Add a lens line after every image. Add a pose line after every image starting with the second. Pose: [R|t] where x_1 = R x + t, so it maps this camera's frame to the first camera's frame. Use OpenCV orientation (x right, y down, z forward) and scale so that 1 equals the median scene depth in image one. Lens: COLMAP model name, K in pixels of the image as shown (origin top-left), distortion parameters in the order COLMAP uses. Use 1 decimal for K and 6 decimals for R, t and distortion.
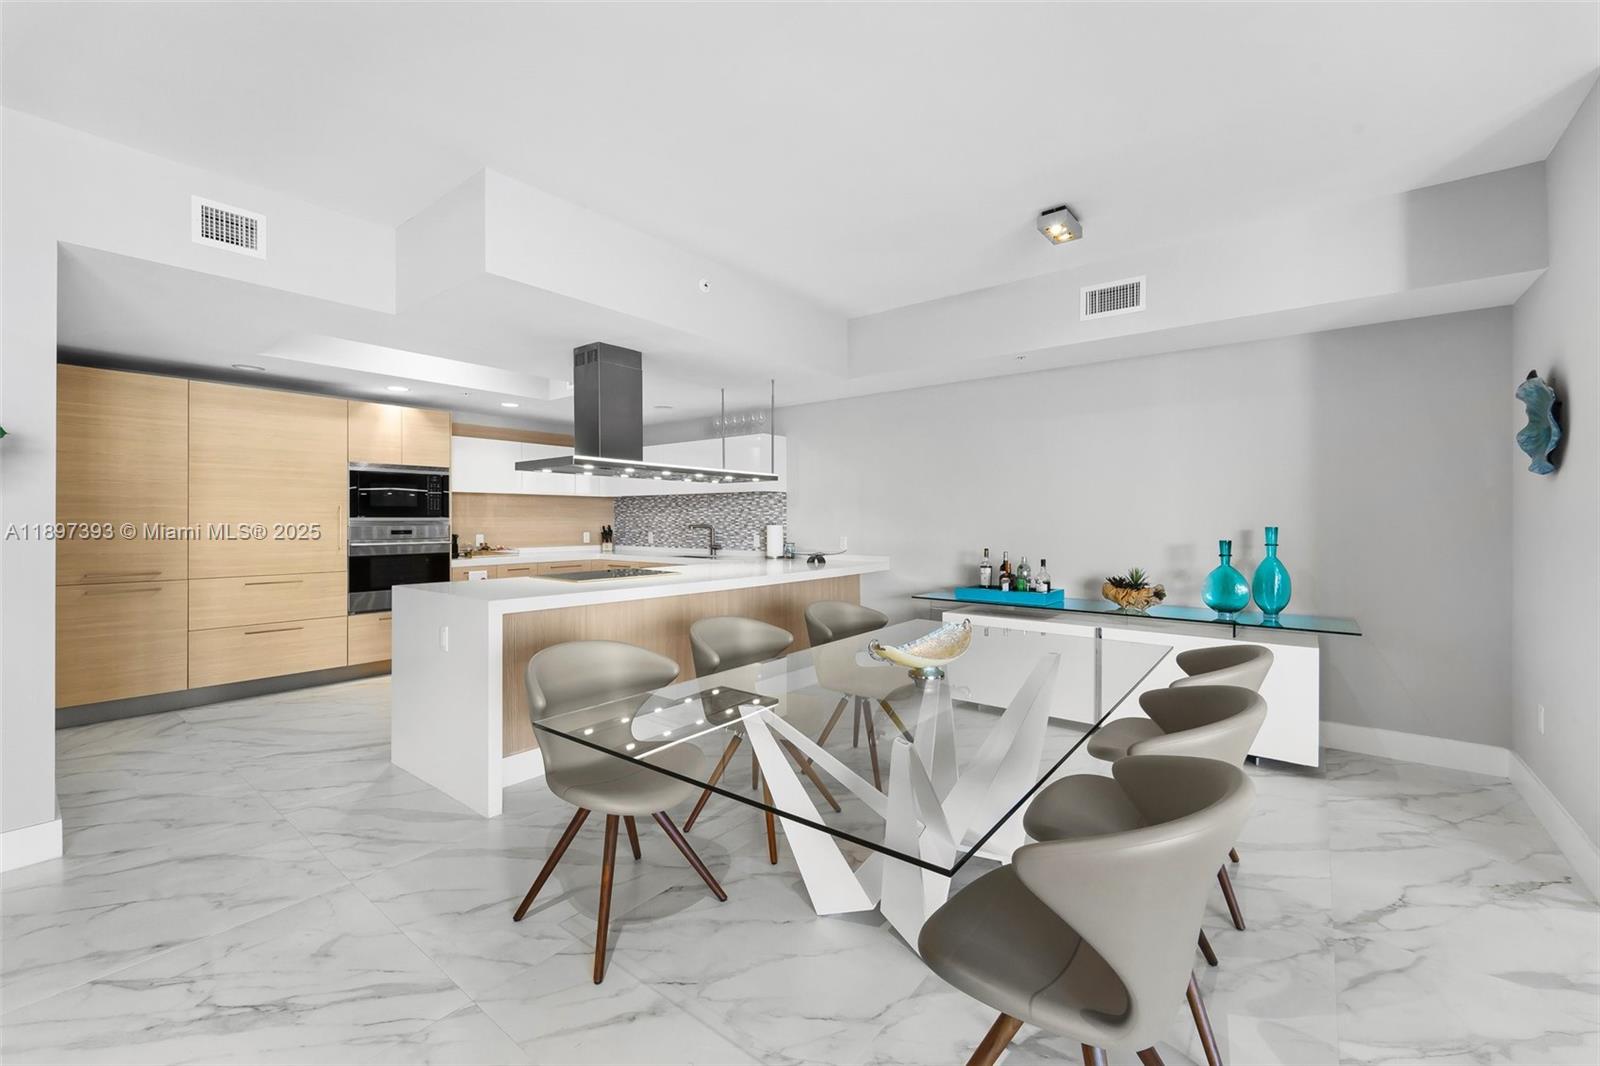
lens RADIAL K [[649.3, 0, 800.9], [0, 649.3, 516.5], [0, 0, 1]] dist [-0.000077, -0.000113]
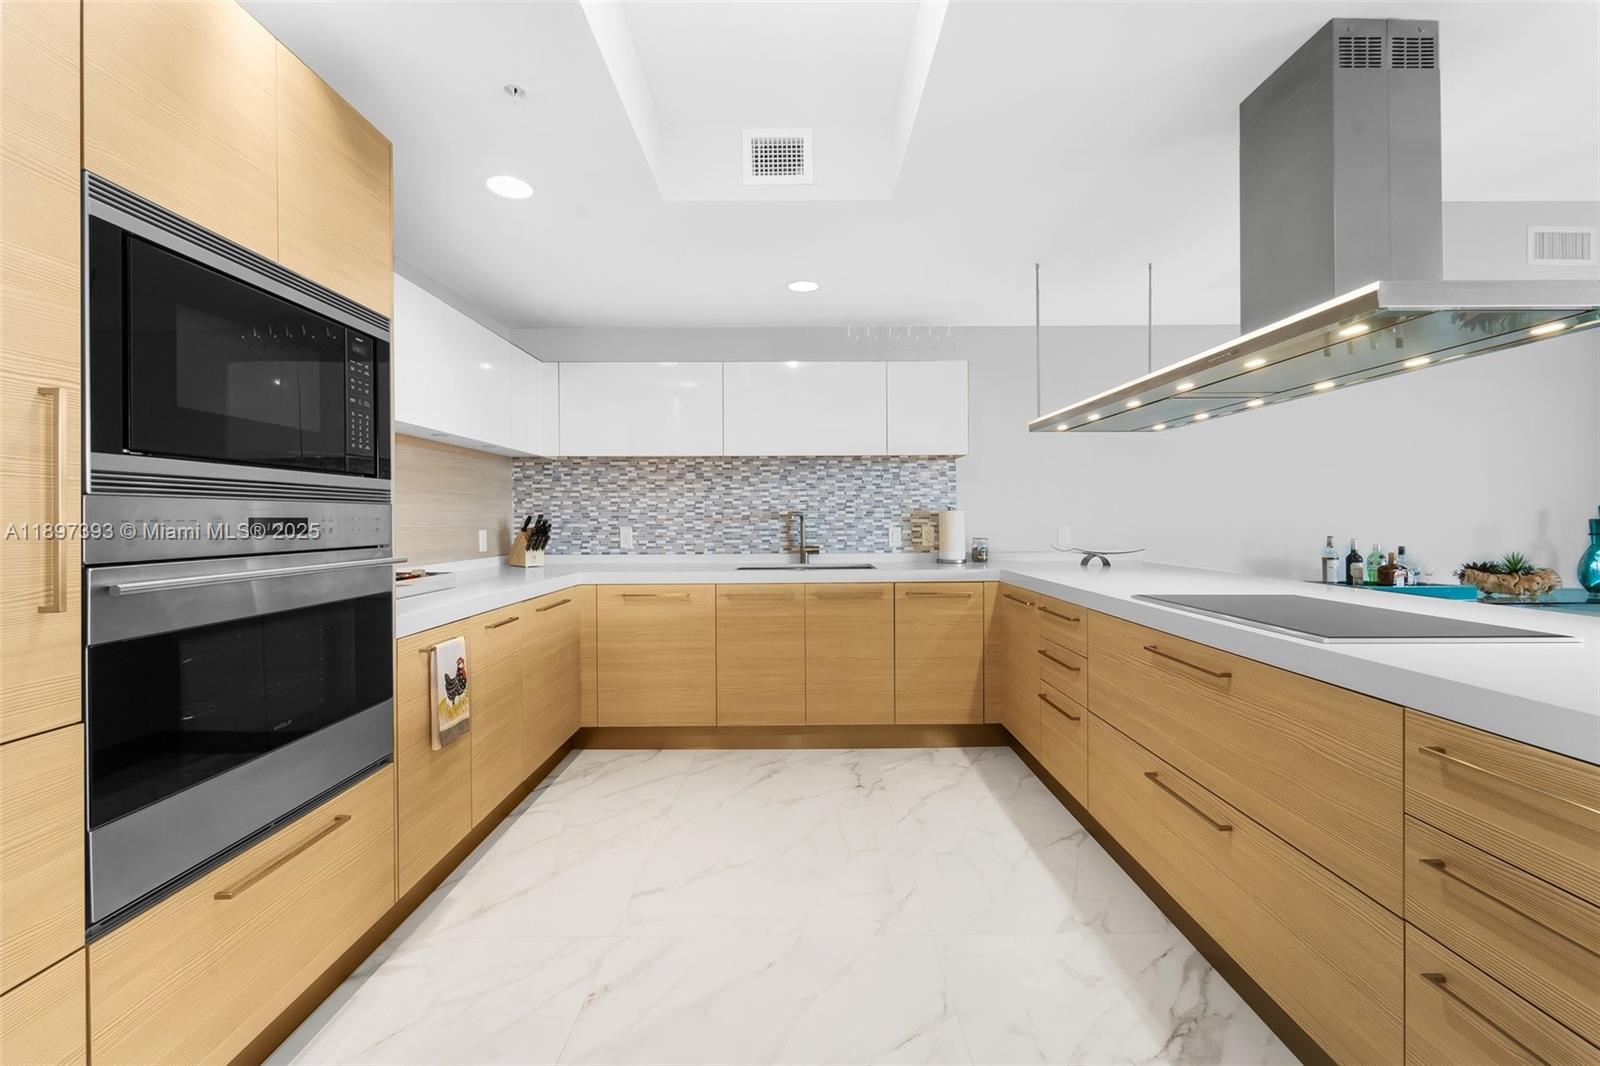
lens RADIAL K [[649.3, 0, 800.9], [0, 649.3, 516.5], [0, 0, 1]] dist [-0.000077, -0.000113]
pose [[0.780494, -0.001267, 0.625162, -0.602691], [0.001692, 0.999999, -0.000085, 0.020535], [-0.625161, 0.001125, 0.780495, 0.657373]]
